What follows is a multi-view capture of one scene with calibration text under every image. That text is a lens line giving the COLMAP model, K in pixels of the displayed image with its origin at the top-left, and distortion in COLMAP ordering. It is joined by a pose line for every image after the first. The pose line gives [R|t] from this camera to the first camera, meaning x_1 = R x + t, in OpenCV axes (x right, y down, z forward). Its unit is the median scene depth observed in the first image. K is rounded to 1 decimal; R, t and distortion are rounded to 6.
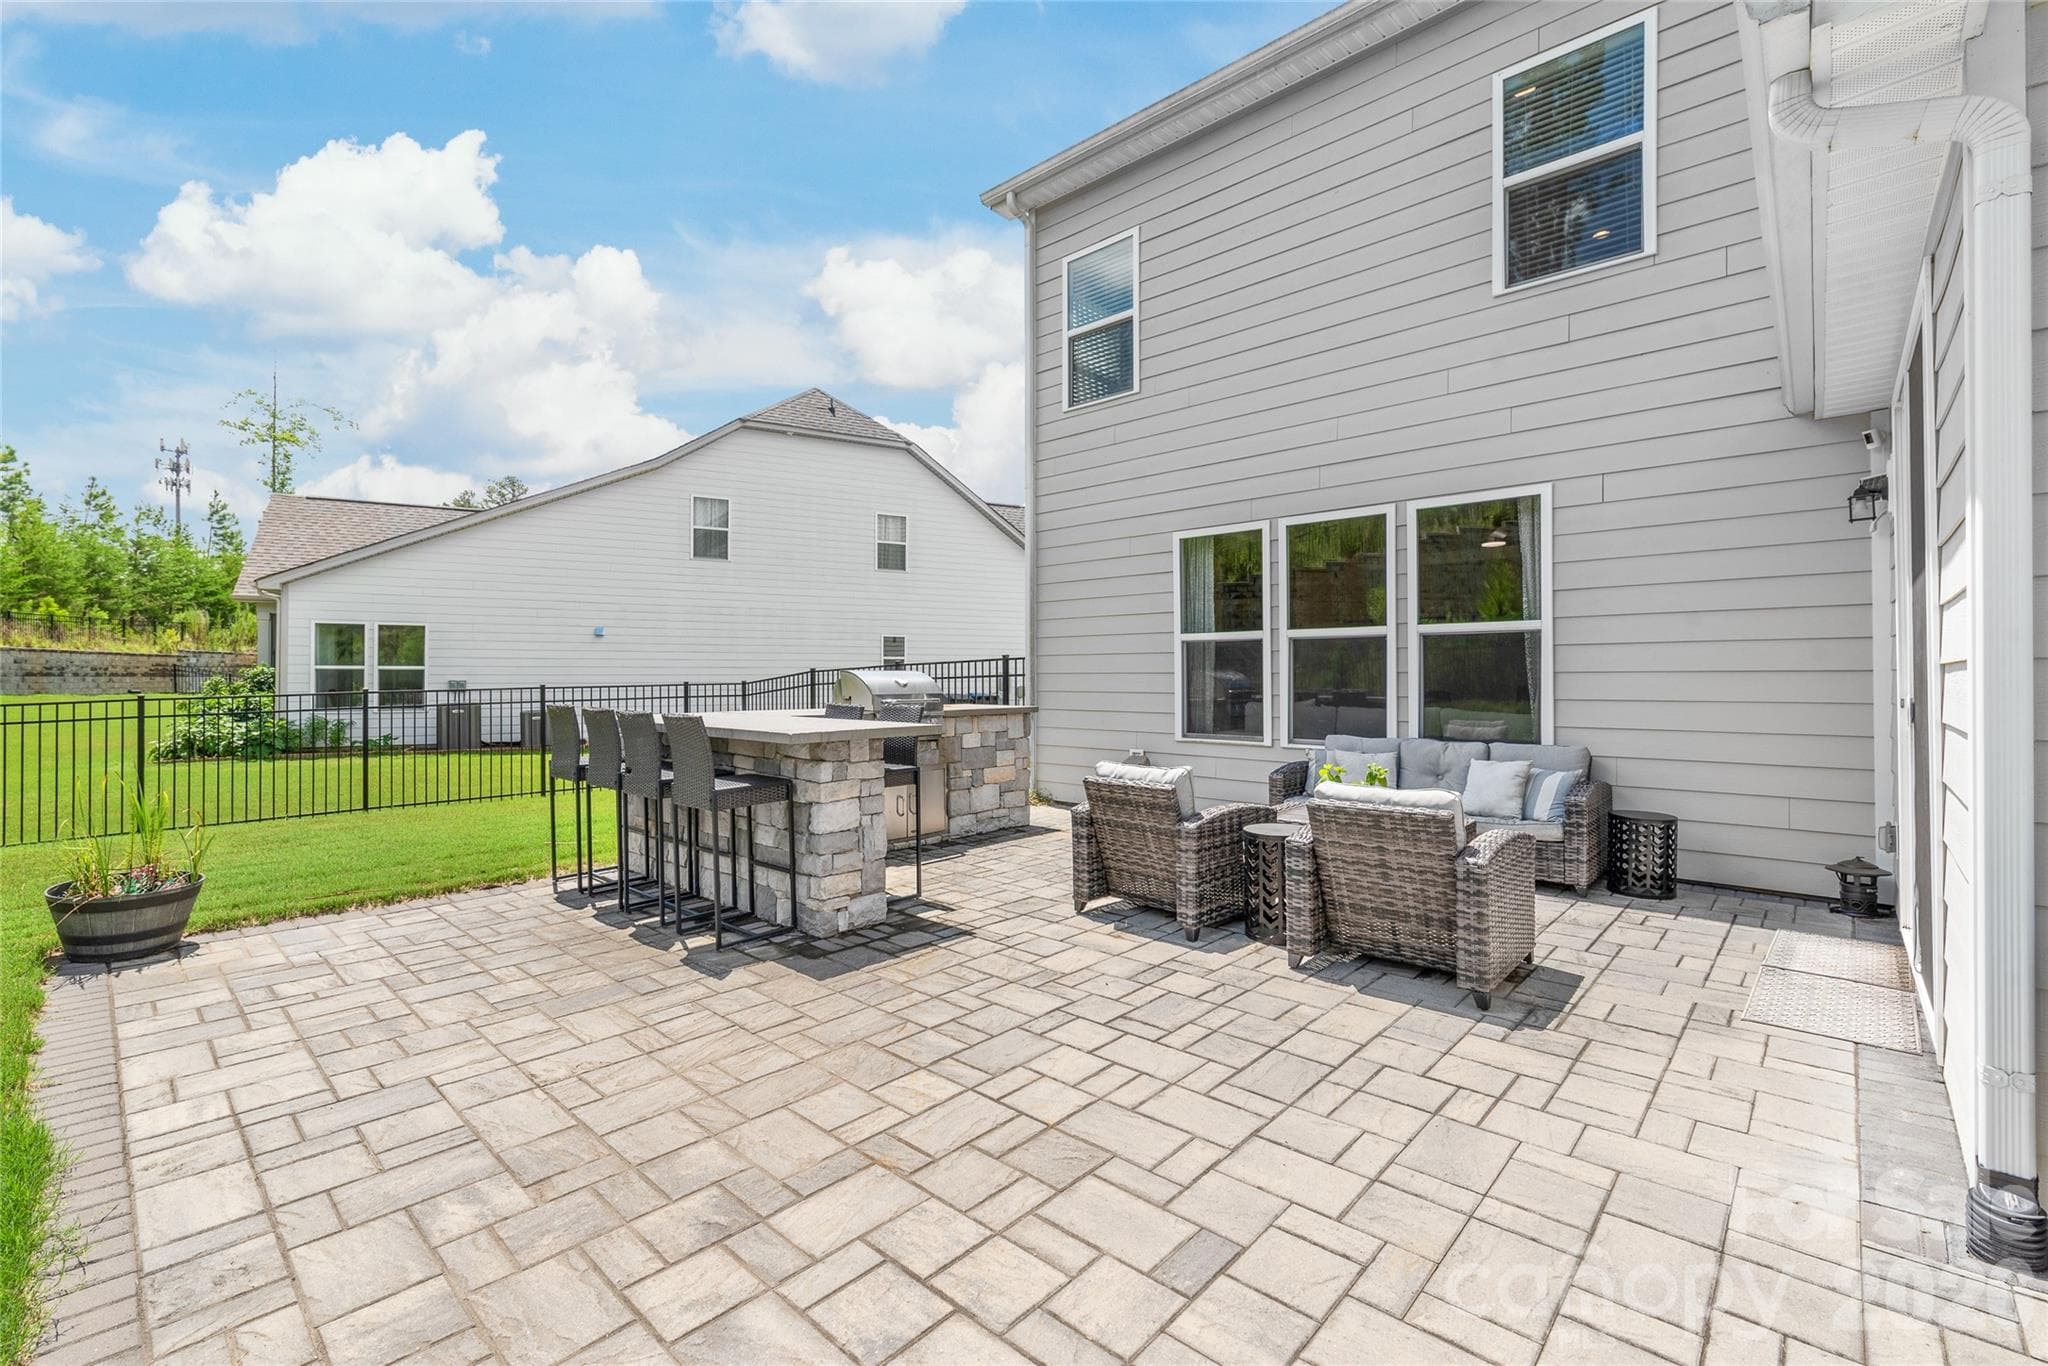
lens RADIAL K [[878.6, 0, 1018.1], [0, 878.6, 670.0], [0, 0, 1]] dist [0.001205, -0.000331]
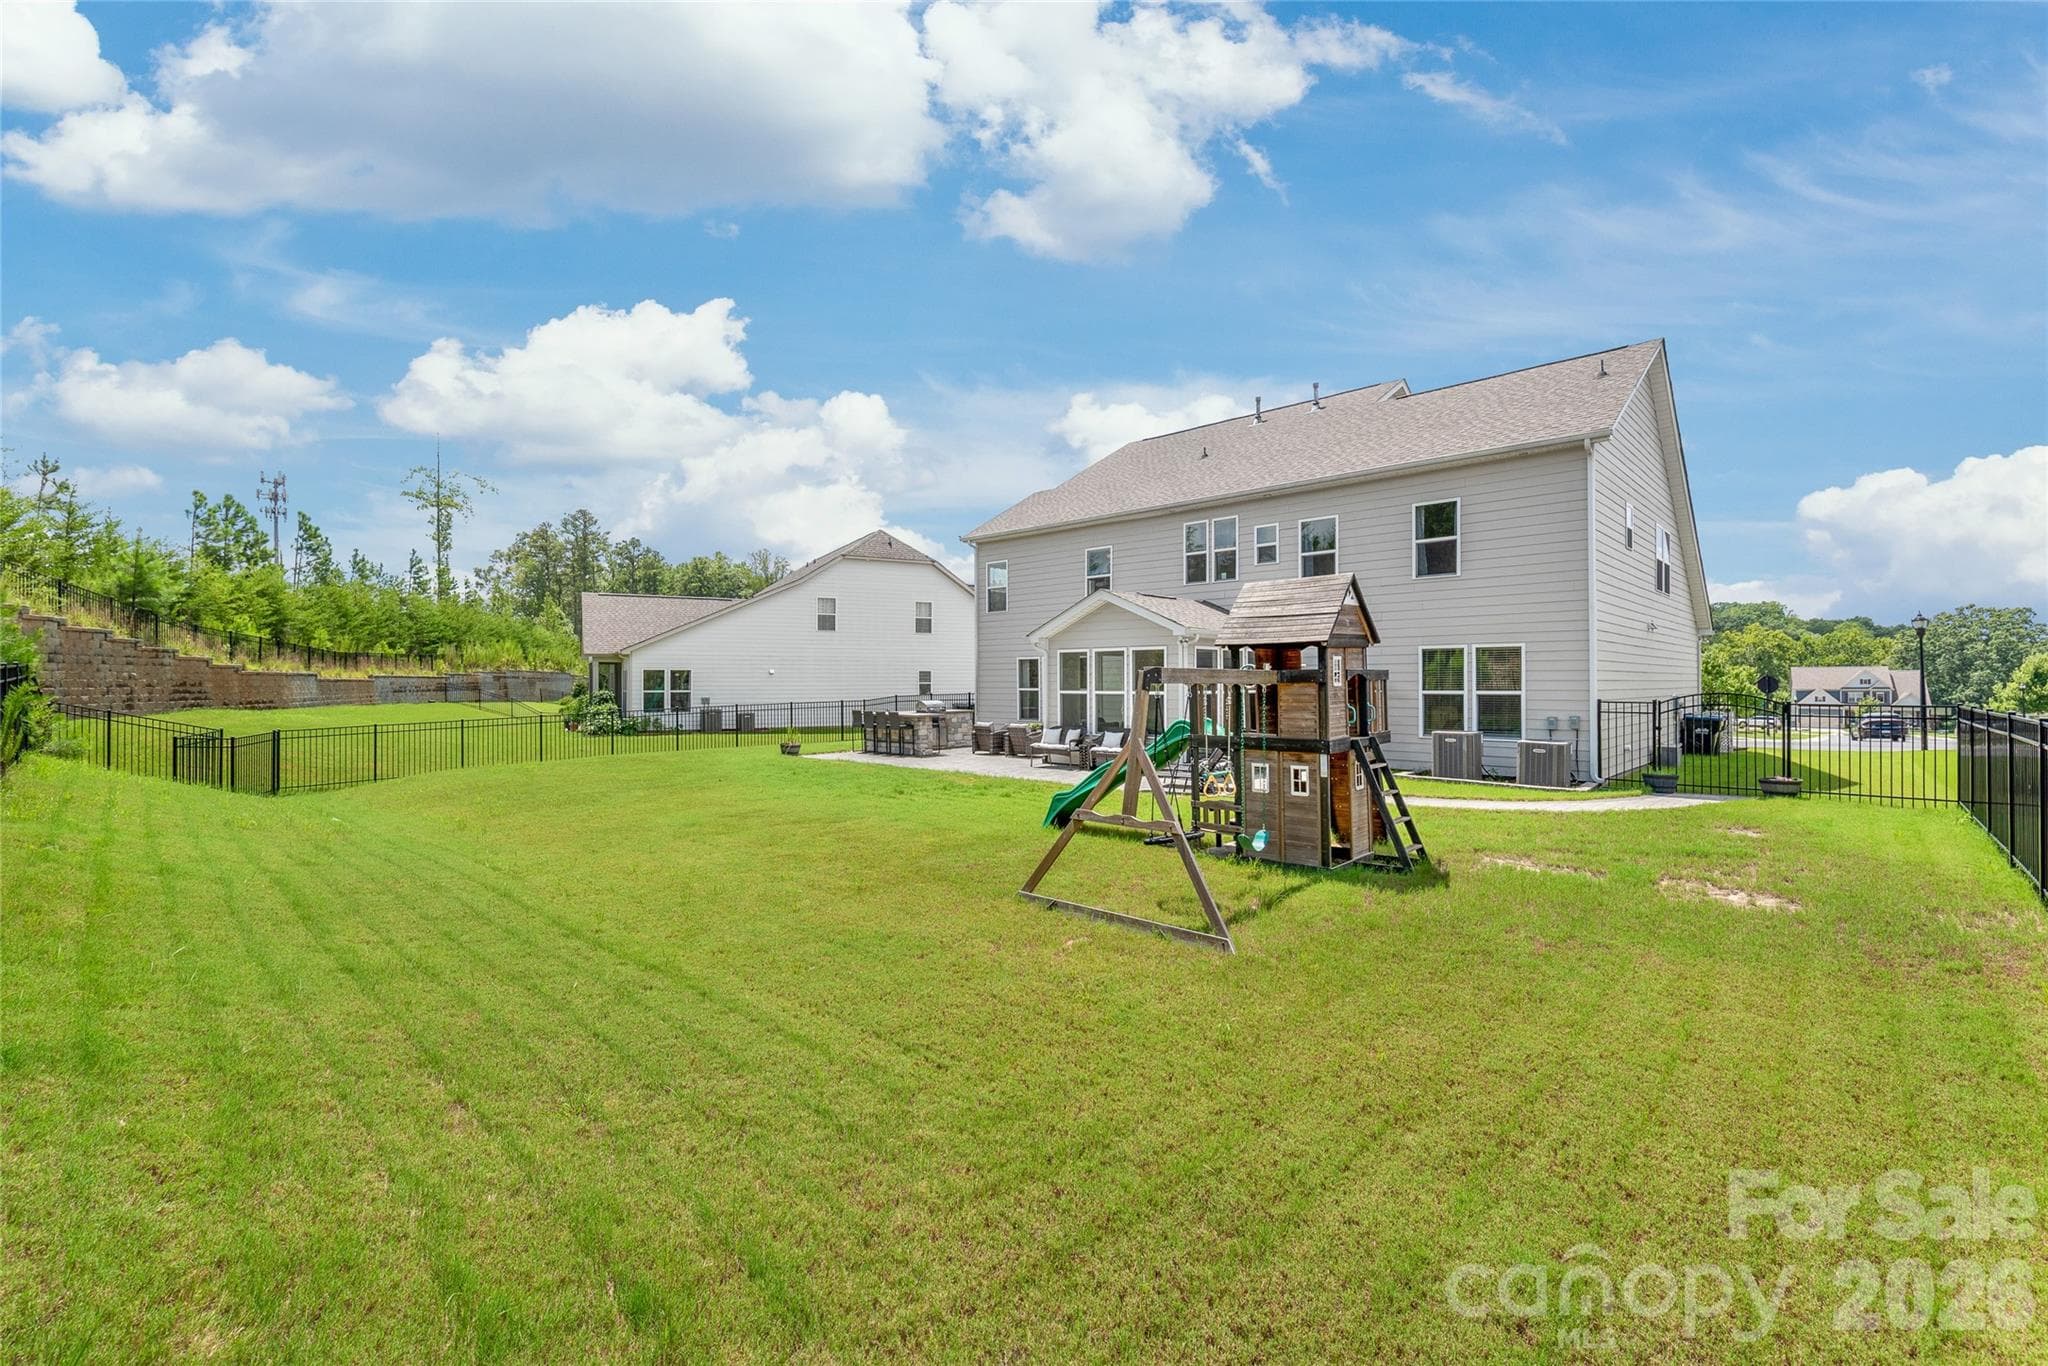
lens RADIAL K [[878.6, 0, 1018.1], [0, 878.6, 670.0], [0, 0, 1]] dist [0.001205, -0.000331]
pose [[0.999755, -0.000681, -0.022114, 0.276663], [0.000539, 0.999979, -0.006413, -0.096740], [0.022118, 0.006400, 0.999735, -2.479178]]
